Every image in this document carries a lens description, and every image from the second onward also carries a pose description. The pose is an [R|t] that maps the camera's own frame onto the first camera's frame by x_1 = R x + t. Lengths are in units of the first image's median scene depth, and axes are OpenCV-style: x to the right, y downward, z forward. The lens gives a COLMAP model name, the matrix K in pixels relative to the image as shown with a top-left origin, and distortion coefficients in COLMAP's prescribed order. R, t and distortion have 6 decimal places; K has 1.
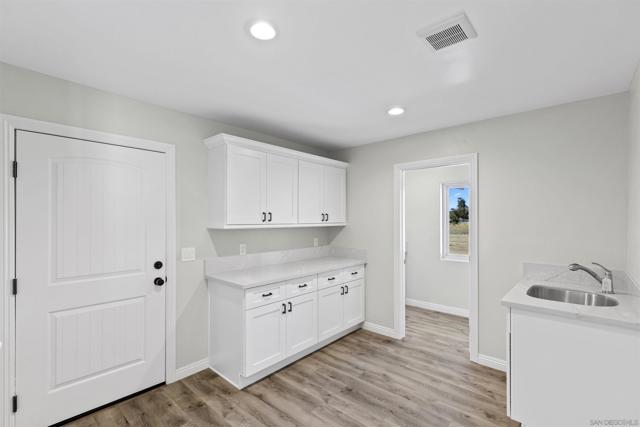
lens RADIAL K [[287.7, 0, 319.8], [0, 287.7, 218.3], [0, 0, 1]] dist [0.008043, -0.001735]
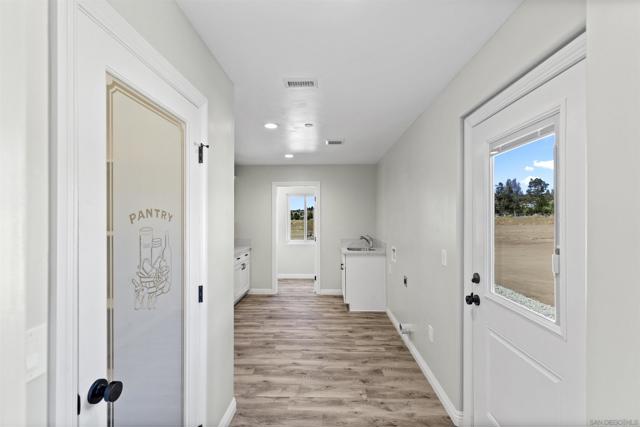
lens RADIAL K [[287.7, 0, 319.6], [0, 287.7, 215.8], [0, 0, 1]] dist [0.008043, -0.001735]
pose [[0.763763, 0.004216, 0.645483, -0.684663], [0.001009, 0.999970, -0.007725, 0.007279], [-0.645496, 0.006552, 0.763735, -0.436838]]
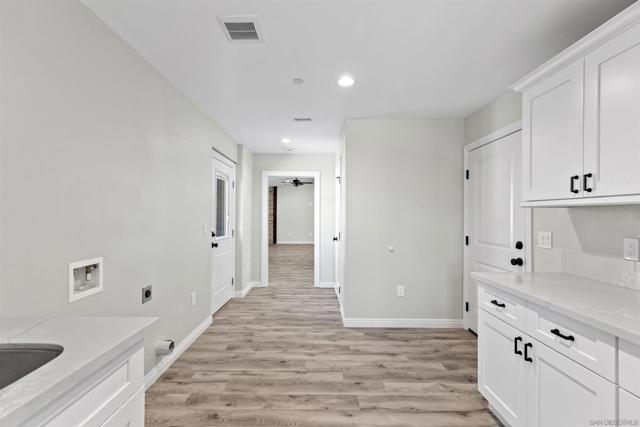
lens RADIAL K [[287.7, 0, 317.8], [0, 287.7, 215.2], [0, 0, 1]] dist [0.008043, -0.001735]
pose [[-0.742394, -0.005226, -0.669943, 0.538690], [-0.005834, 0.999982, -0.001335, 0.058128], [0.669938, 0.002917, -0.742411, 1.126166]]
